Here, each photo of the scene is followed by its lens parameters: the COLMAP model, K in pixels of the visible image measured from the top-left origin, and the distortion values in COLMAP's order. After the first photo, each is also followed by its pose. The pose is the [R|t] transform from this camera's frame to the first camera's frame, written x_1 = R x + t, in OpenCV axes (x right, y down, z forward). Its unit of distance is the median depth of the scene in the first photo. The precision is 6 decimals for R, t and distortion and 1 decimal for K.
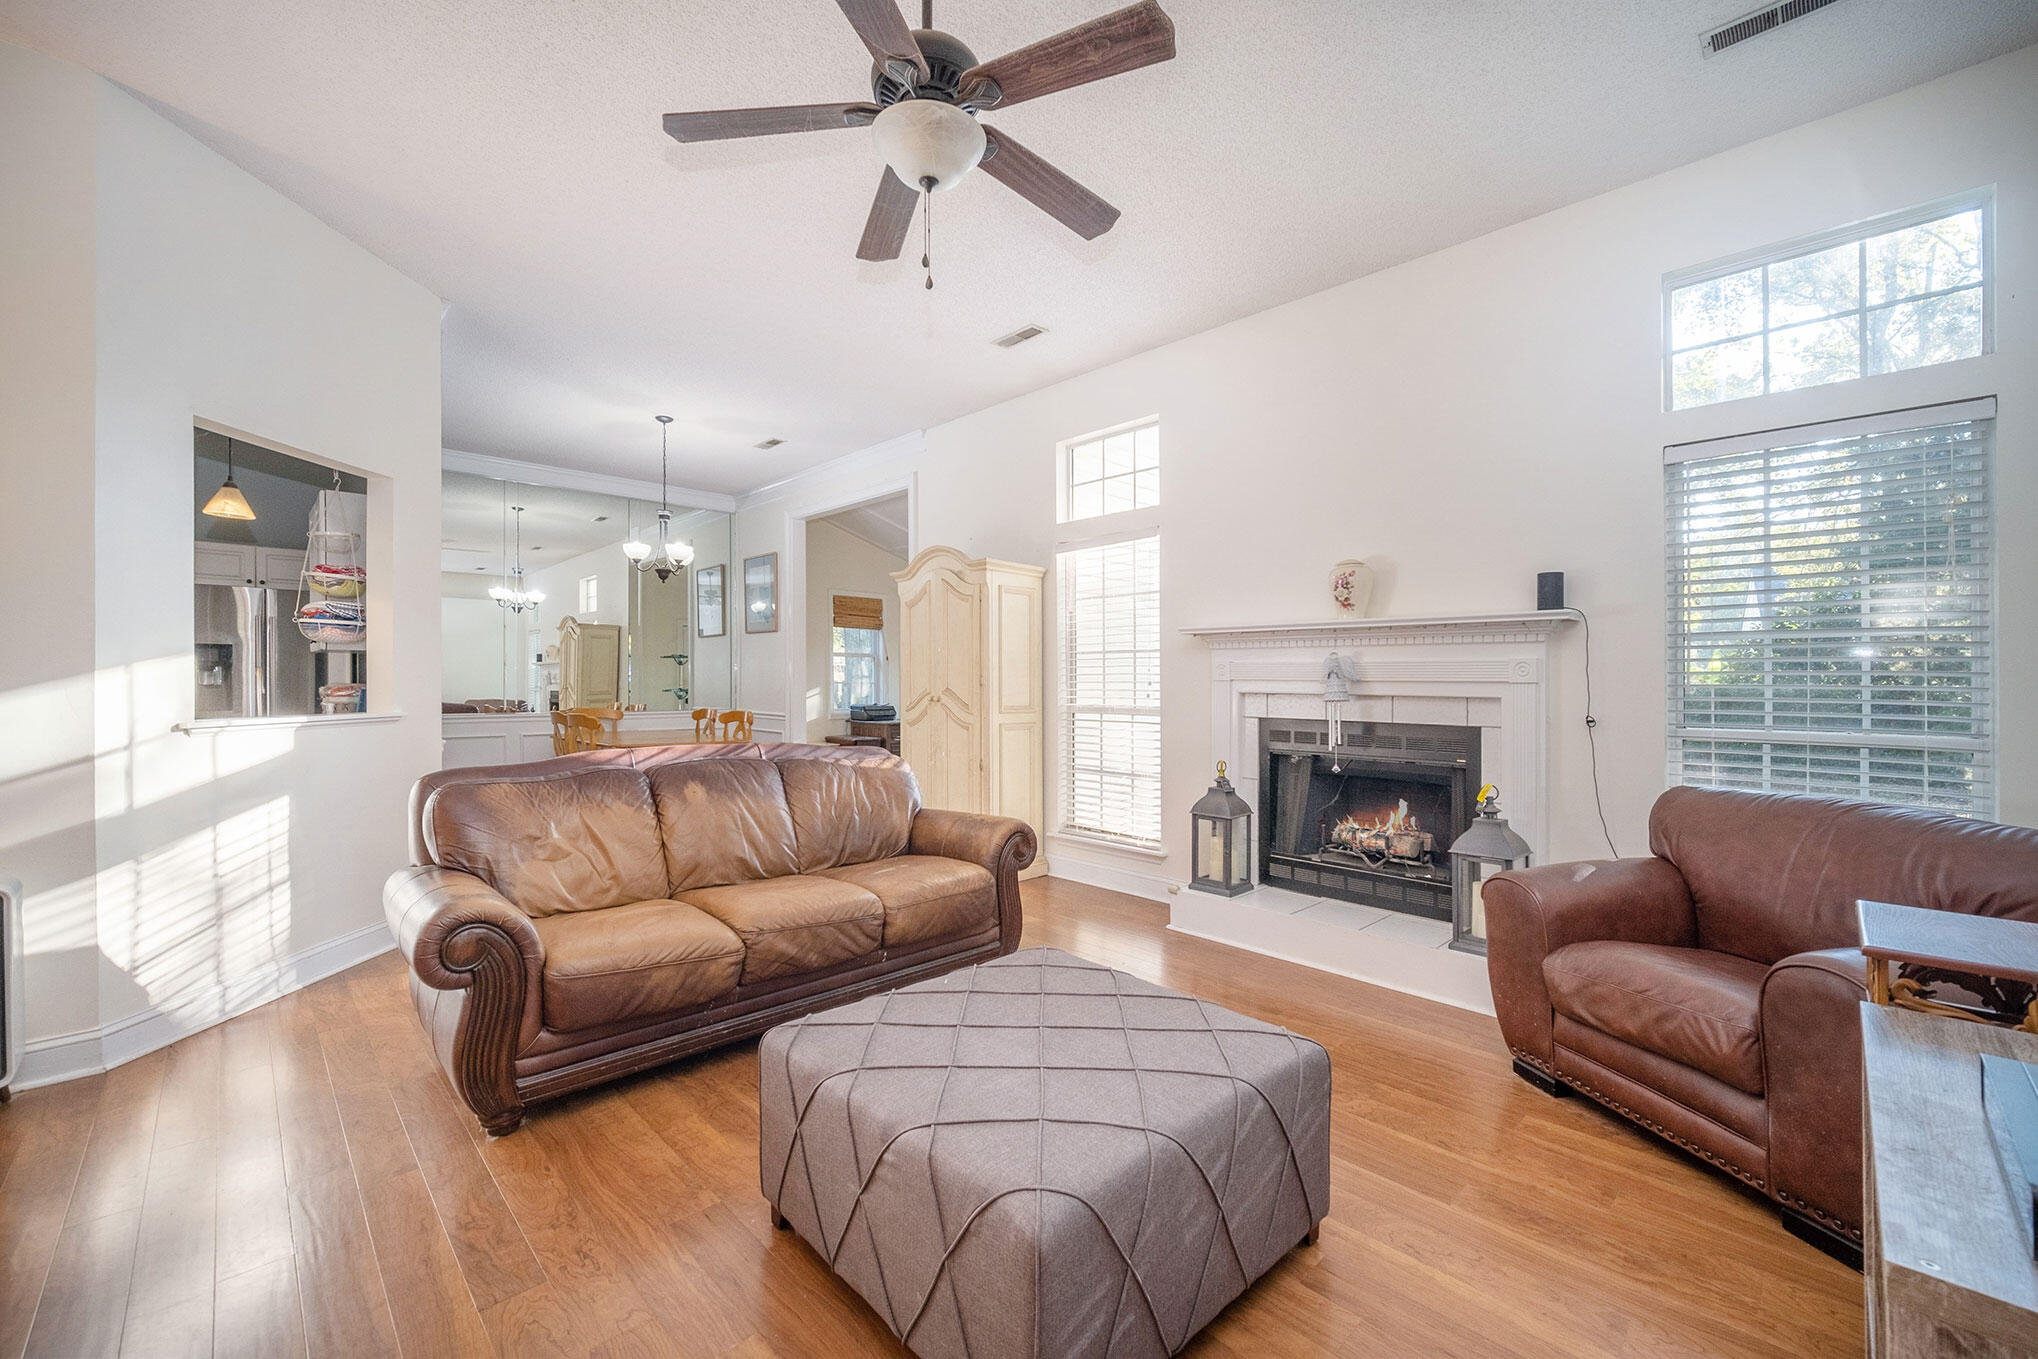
lens RADIAL K [[830.0, 0, 1015.6], [0, 830.0, 676.4], [0, 0, 1]] dist [0.016436, 0.000030]
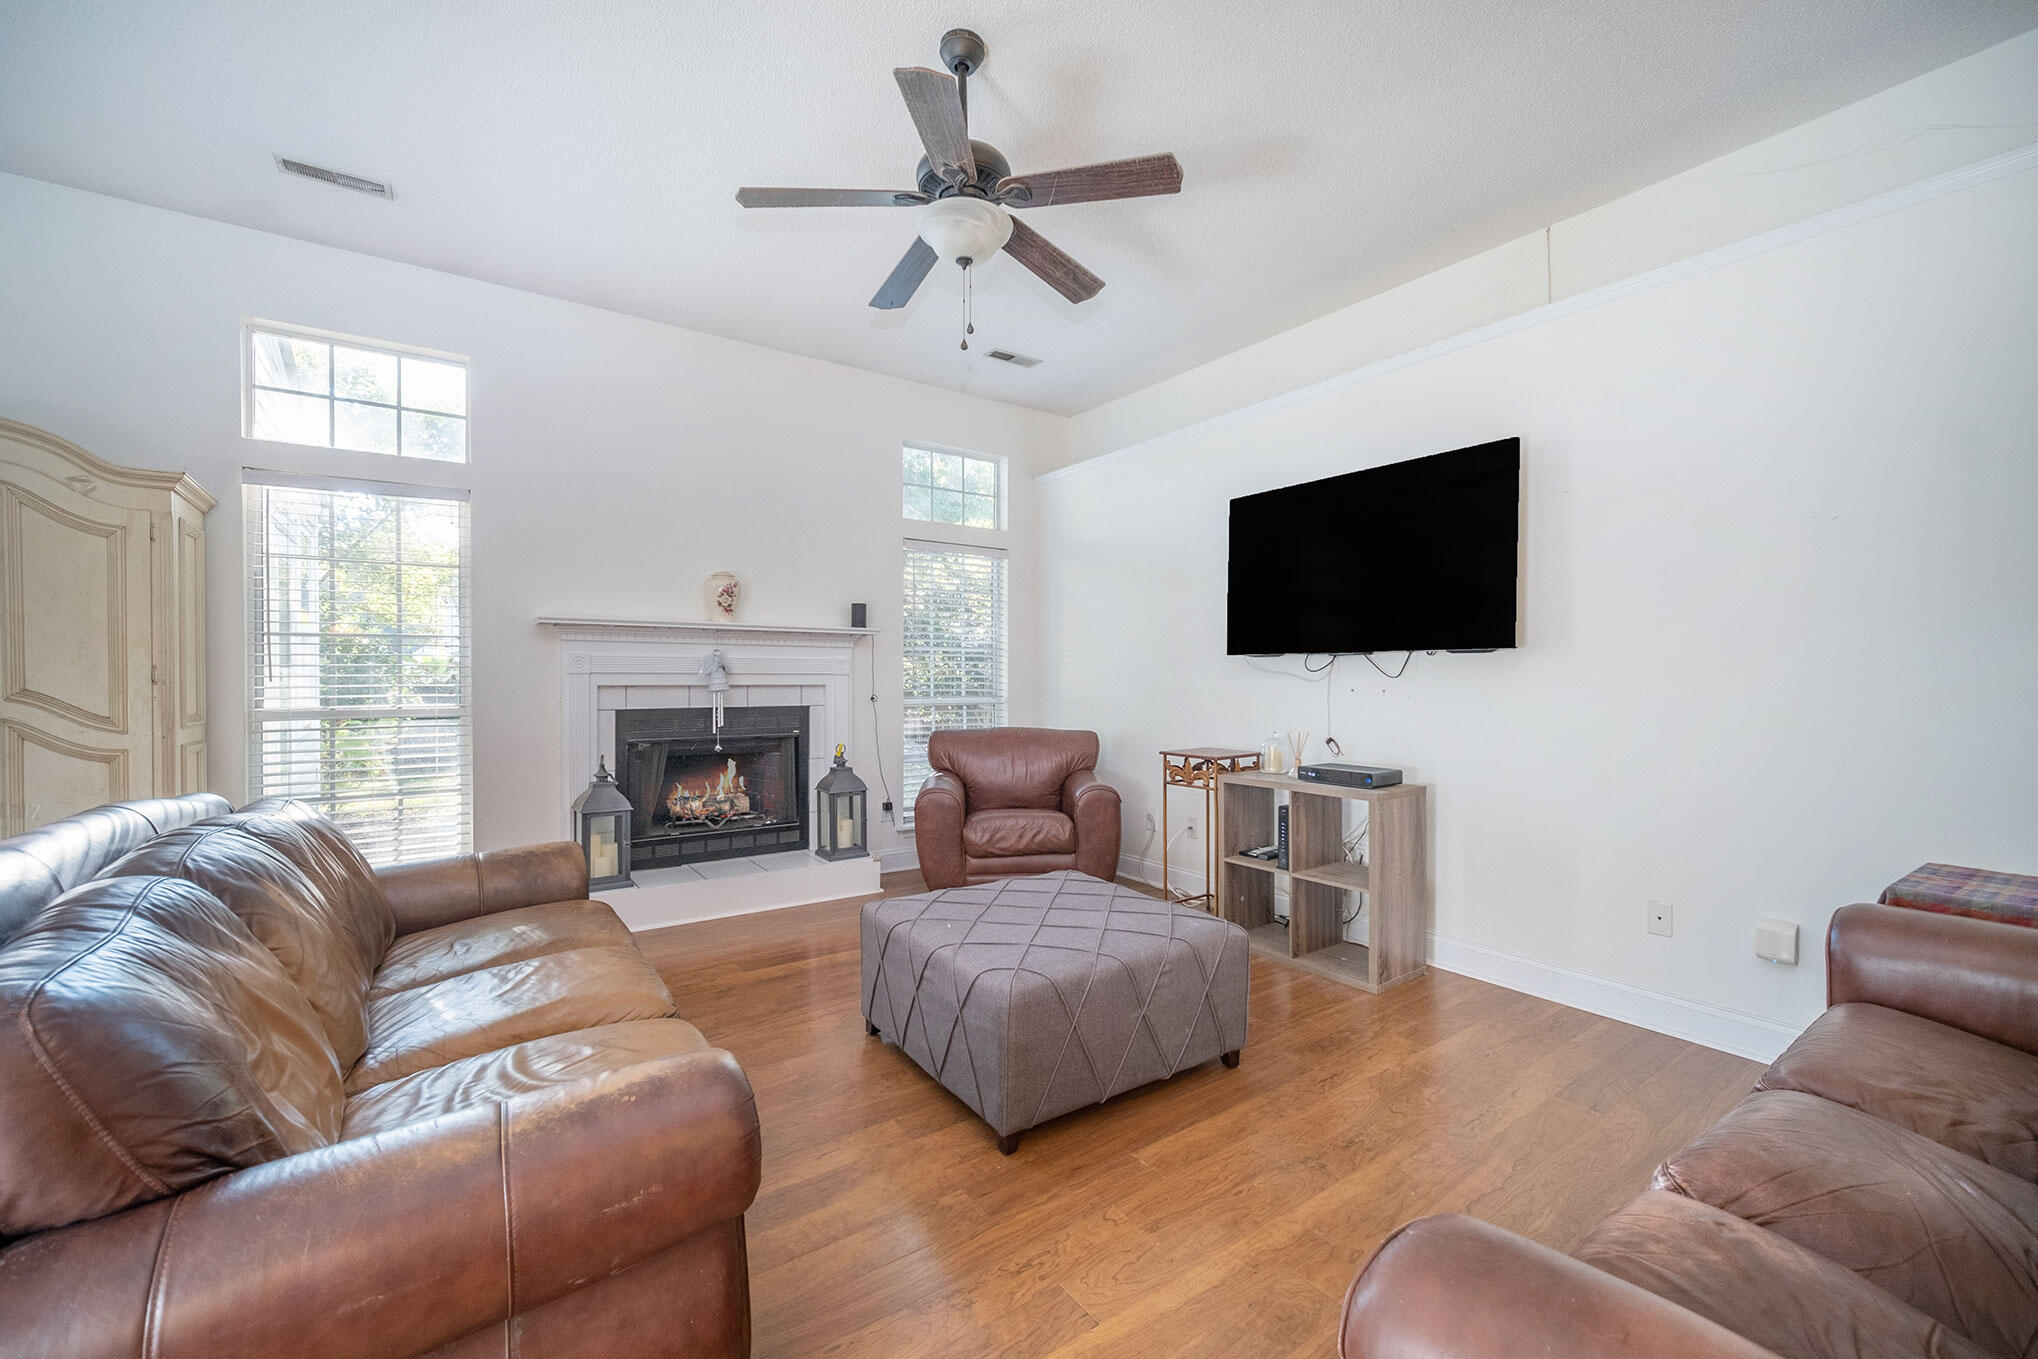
lens RADIAL K [[828.6, 0, 1019.1], [0, 828.6, 673.4], [0, 0, 1]] dist [-0.013550, 0.000172]
pose [[0.152116, -0.021186, 0.988136, -0.694981], [-0.018538, 0.999533, 0.024284, -0.031405], [-0.988189, -0.022012, 0.151652, 0.394203]]
